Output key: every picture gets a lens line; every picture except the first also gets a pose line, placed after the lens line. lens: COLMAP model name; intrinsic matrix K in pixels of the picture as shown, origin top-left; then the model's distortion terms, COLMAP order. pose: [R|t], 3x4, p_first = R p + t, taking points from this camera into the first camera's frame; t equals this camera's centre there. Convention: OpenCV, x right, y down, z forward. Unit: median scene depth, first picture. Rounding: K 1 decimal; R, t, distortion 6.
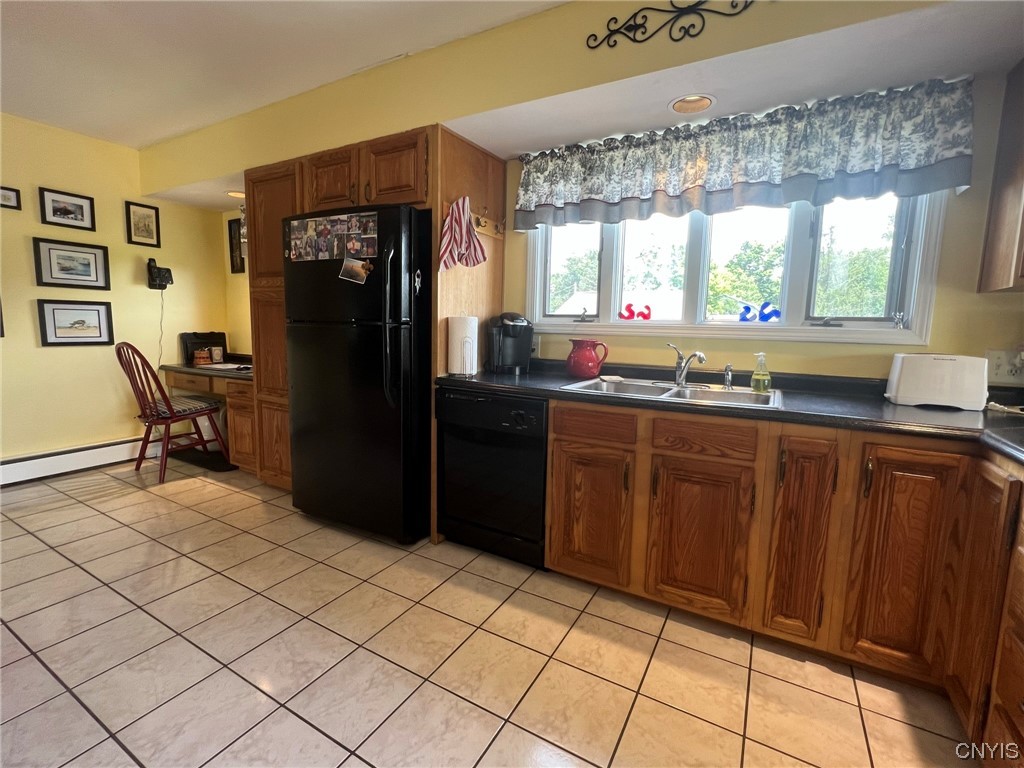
lens RADIAL K [[461.8, 0, 512.0], [0, 461.8, 384.0], [0, 0, 1]] dist [-0.002127, -0.000430]
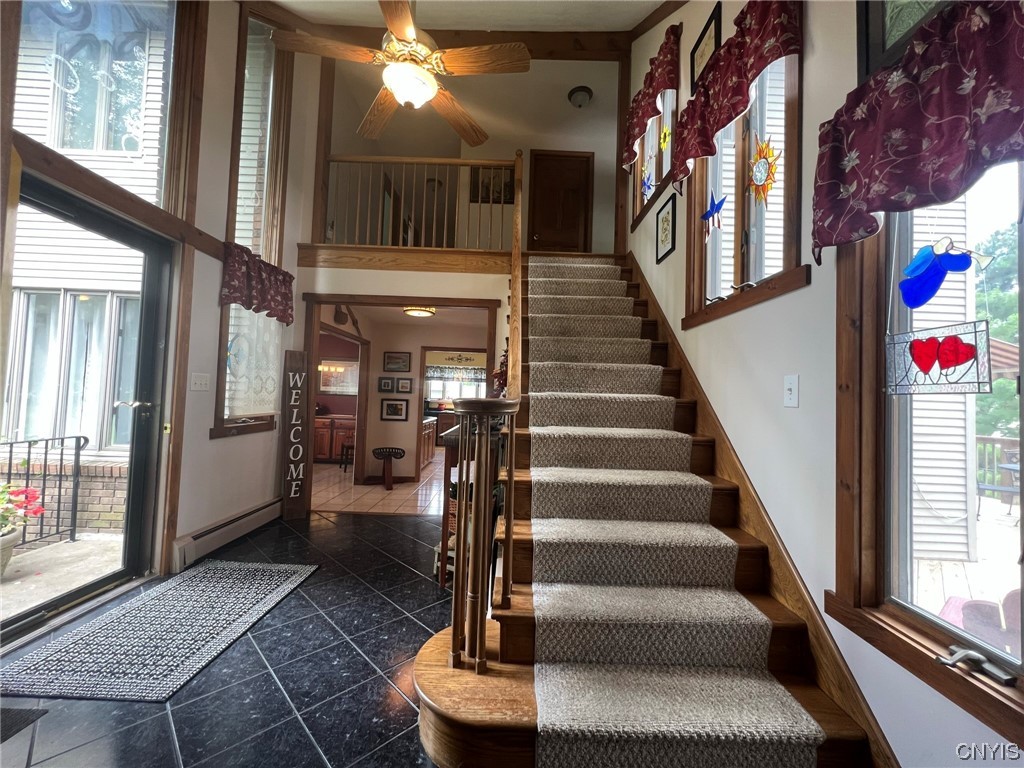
lens RADIAL K [[410.6, 0, 510.7], [0, 410.6, 383.0], [0, 0, 1]] dist [-0.000191, 0.000457]
pose [[0.870758, 0.025765, 0.491036, -1.481118], [0.045249, 0.990190, -0.132198, 0.337946], [-0.489625, 0.137331, 0.861050, -3.506437]]
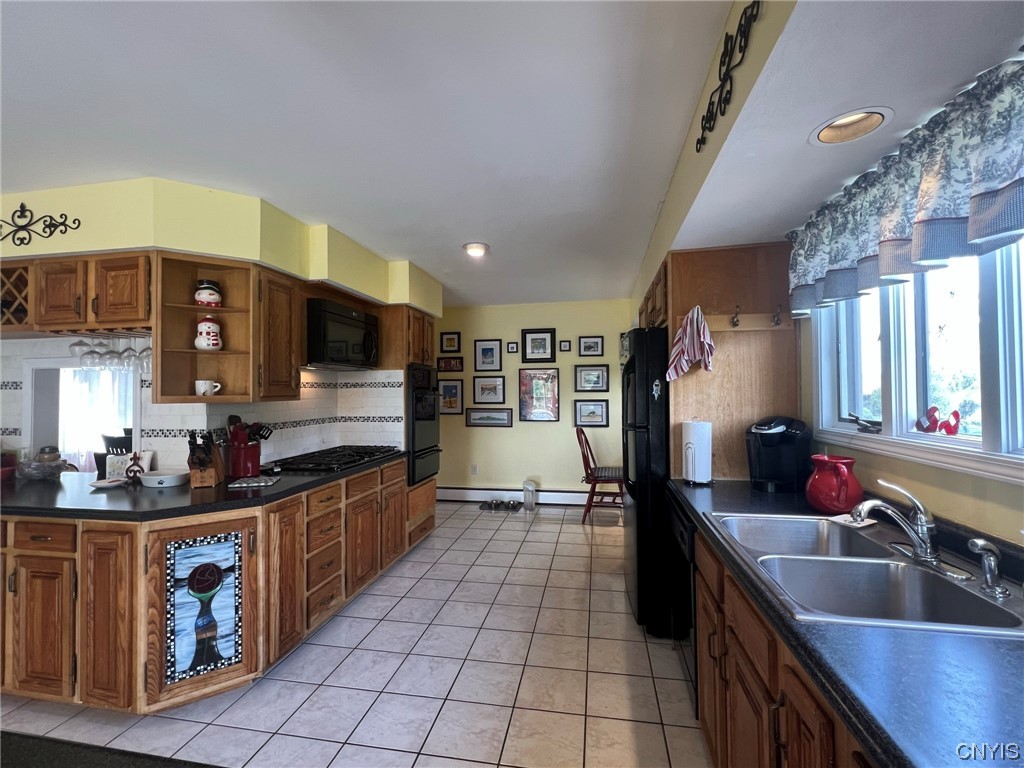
lens RADIAL K [[452.8, 0, 512.0], [0, 452.8, 384.0], [0, 0, 1]] dist [-0.002808, -0.000267]
pose [[0.326055, -0.044536, -0.944301, 0.683916], [-0.102140, 0.991383, -0.082025, -0.105162], [0.939817, 0.123196, 0.318696, 0.302831]]
